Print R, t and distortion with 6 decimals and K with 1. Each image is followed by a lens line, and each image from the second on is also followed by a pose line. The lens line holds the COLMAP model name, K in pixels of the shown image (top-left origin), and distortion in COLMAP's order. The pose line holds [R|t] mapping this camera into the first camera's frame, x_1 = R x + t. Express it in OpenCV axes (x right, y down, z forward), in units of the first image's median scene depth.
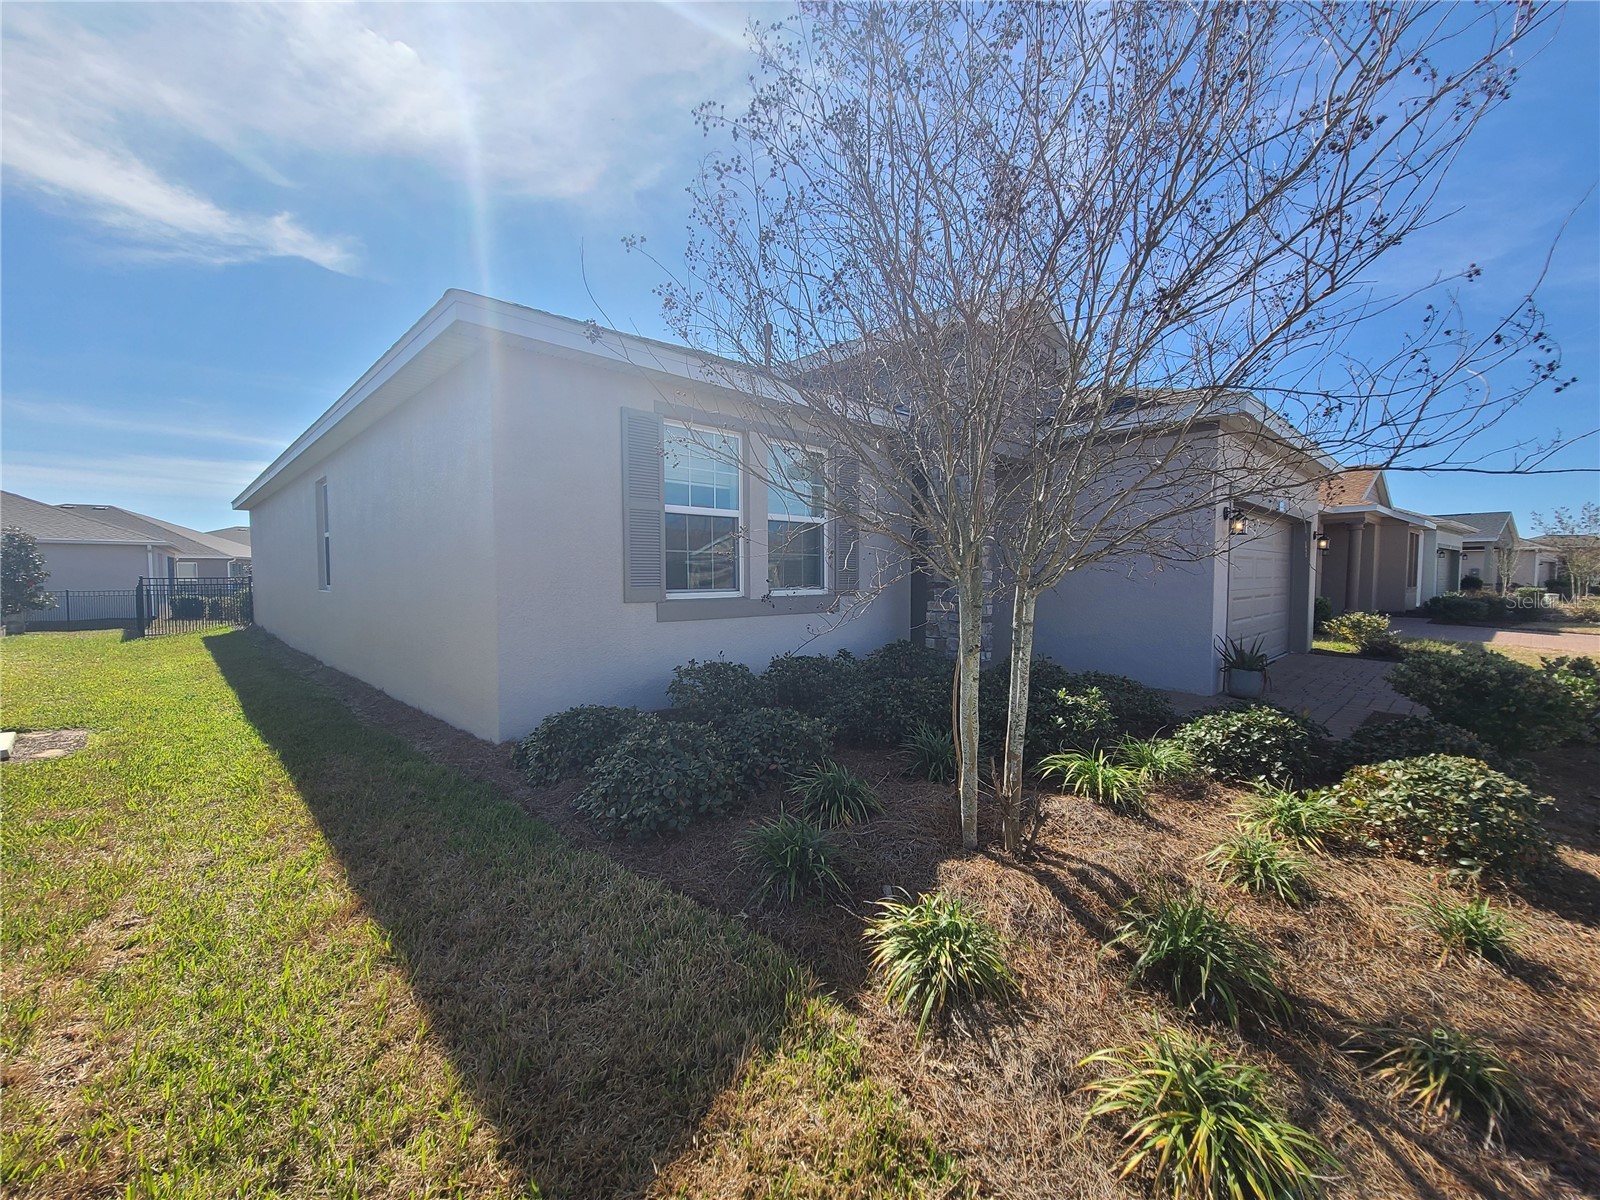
lens RADIAL K [[645.9, 0, 800.0], [0, 645.9, 600.0], [0, 0, 1]] dist [0.004014, -0.003964]
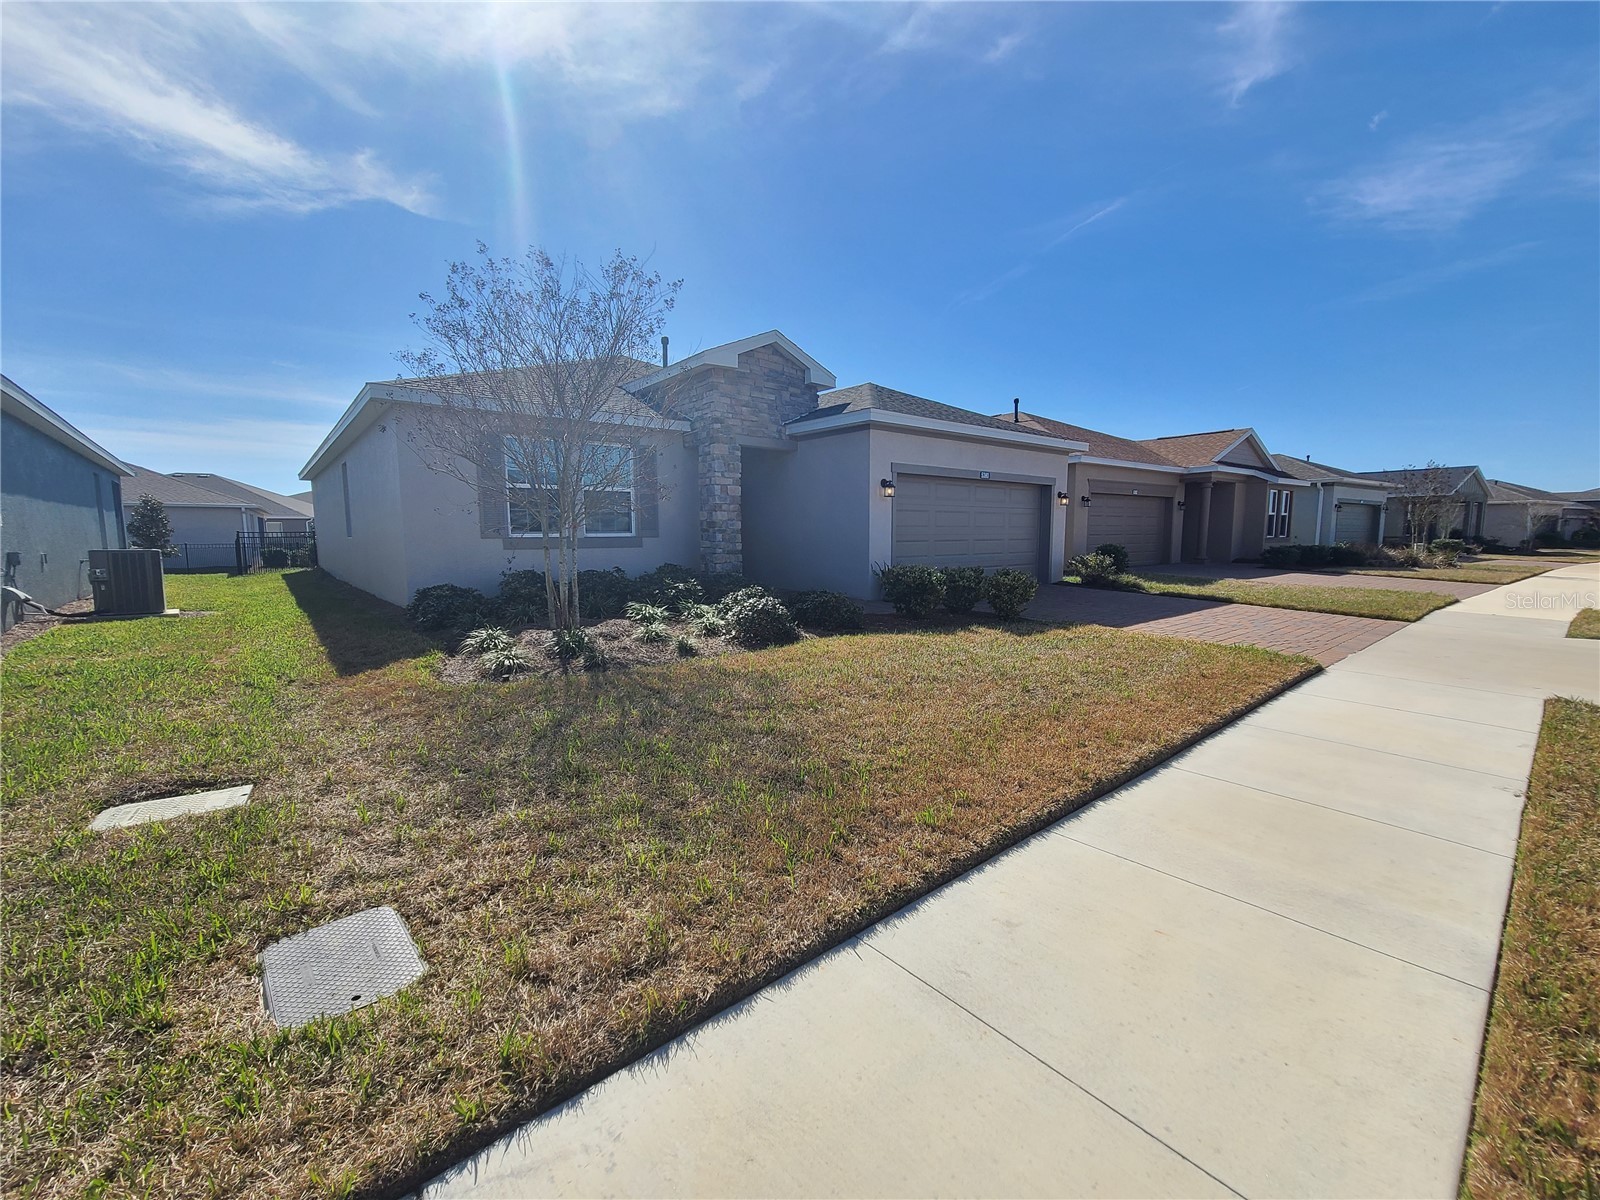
lens RADIAL K [[650.8, 0, 800.0], [0, 650.8, 600.0], [0, 0, 1]] dist [-0.011197, -0.000201]
pose [[0.996755, 0.005972, -0.080278, 0.238457], [-0.000760, 0.997898, 0.064800, 0.017917], [0.080496, -0.064529, 0.994664, -0.235328]]
